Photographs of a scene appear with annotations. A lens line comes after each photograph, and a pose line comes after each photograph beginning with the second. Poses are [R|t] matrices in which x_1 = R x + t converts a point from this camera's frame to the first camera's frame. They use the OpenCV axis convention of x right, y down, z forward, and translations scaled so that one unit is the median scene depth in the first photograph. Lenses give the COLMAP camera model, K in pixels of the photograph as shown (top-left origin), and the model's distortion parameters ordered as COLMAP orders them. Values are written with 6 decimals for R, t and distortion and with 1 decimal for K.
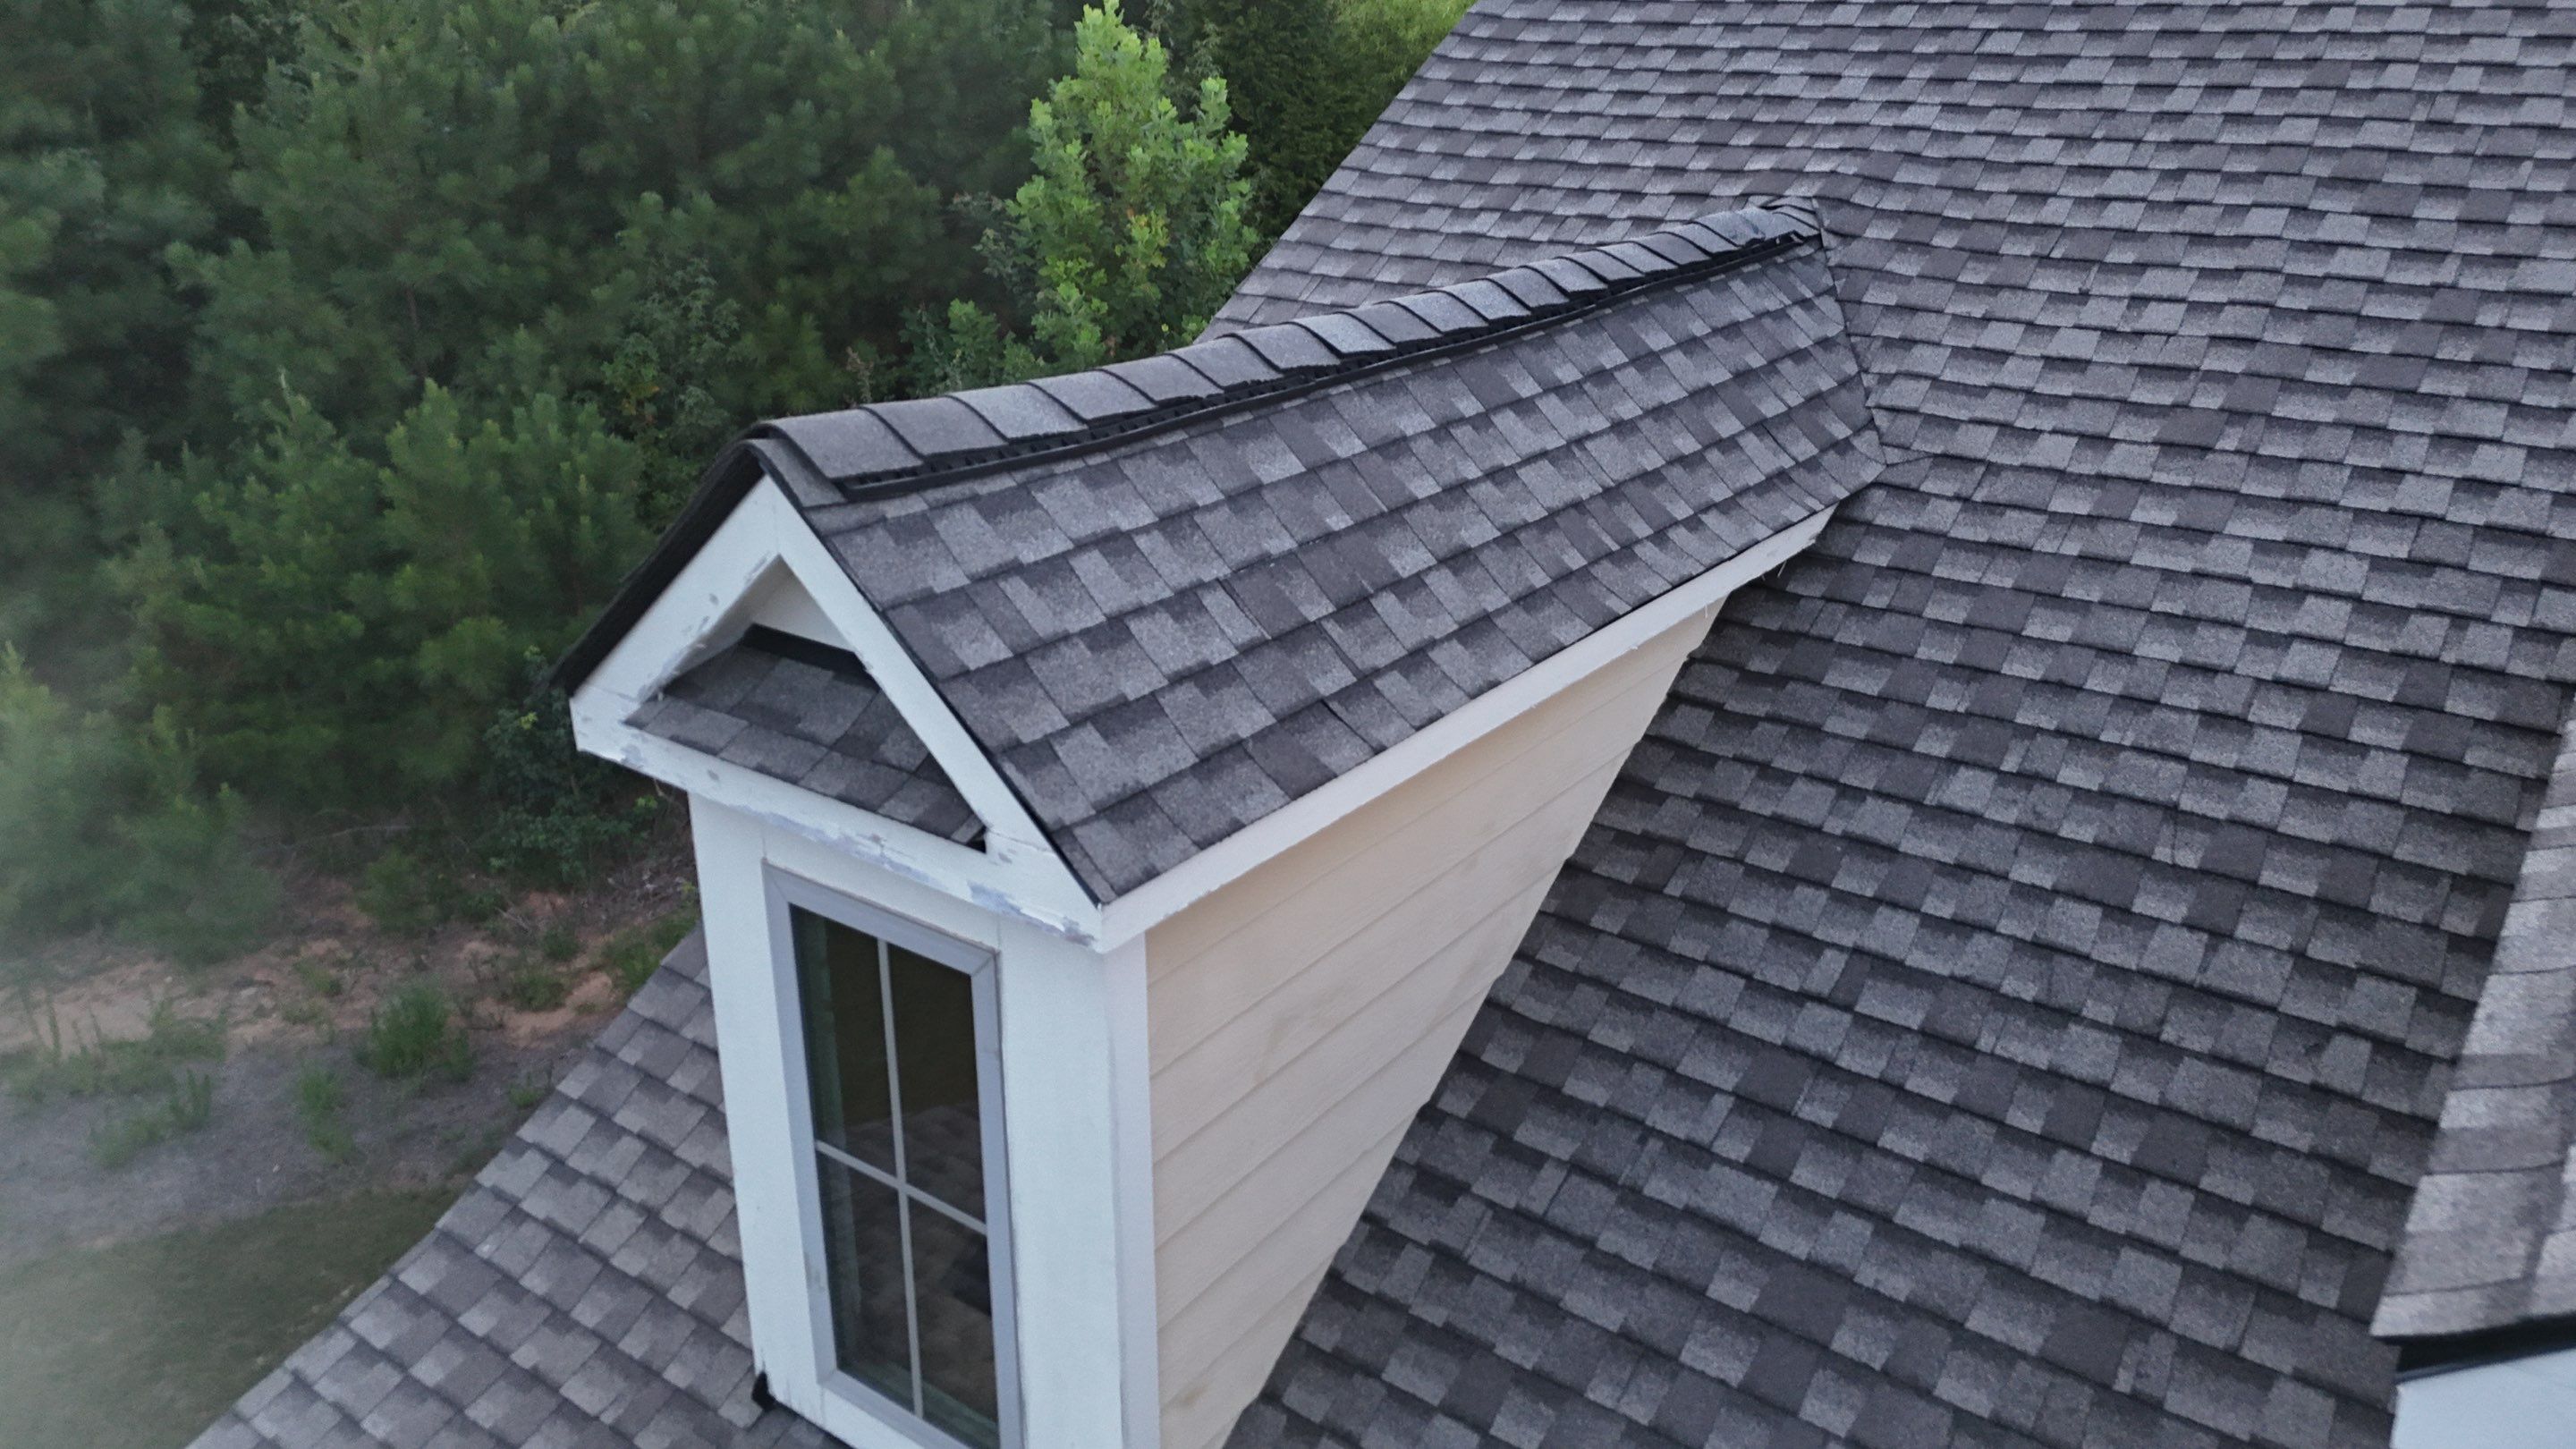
lens RADIAL K [[1884.2, 0, 1295.6], [0, 1884.2, 730.6], [0, 0, 1]] dist [0.070504, -0.063568]
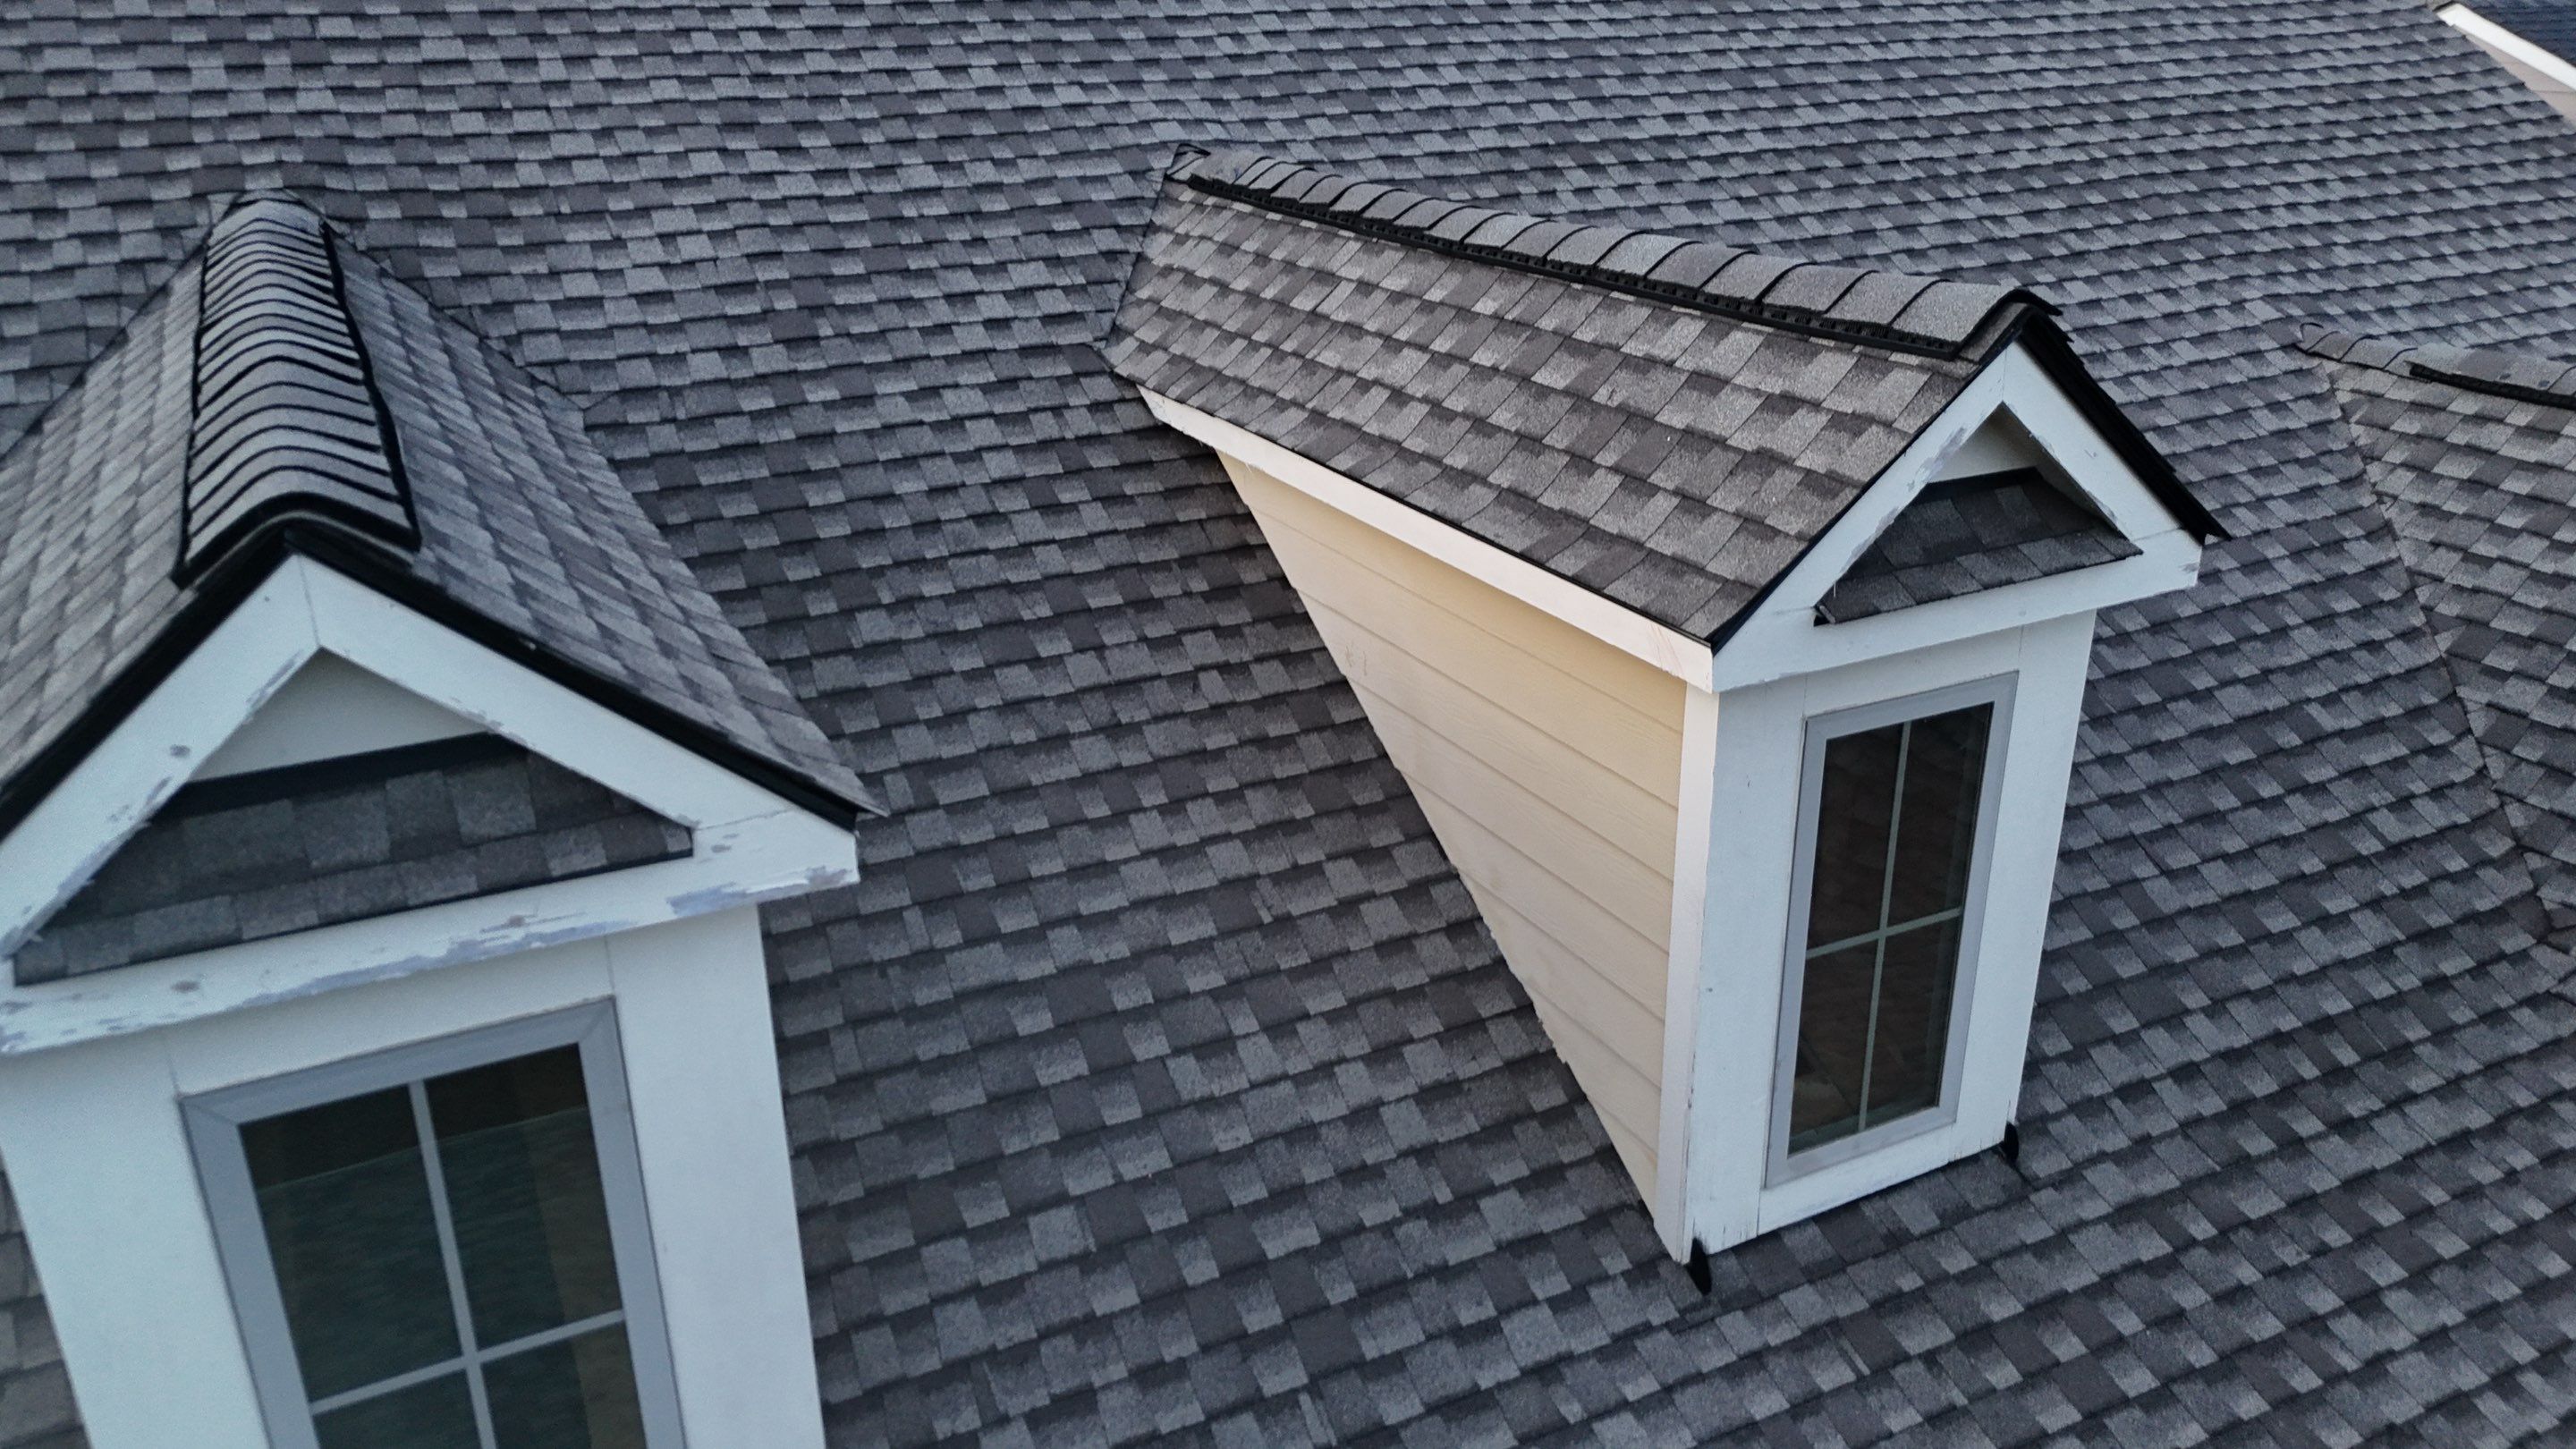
lens RADIAL K [[1884.2, 0, 1295.6], [0, 1884.2, 730.6], [0, 0, 1]] dist [0.070504, -0.063568]
pose [[0.445309, -0.345057, 0.826218, -0.599591], [0.342686, 0.918182, 0.198766, -0.061078], [-0.827204, 0.194621, 0.527121, 0.159236]]
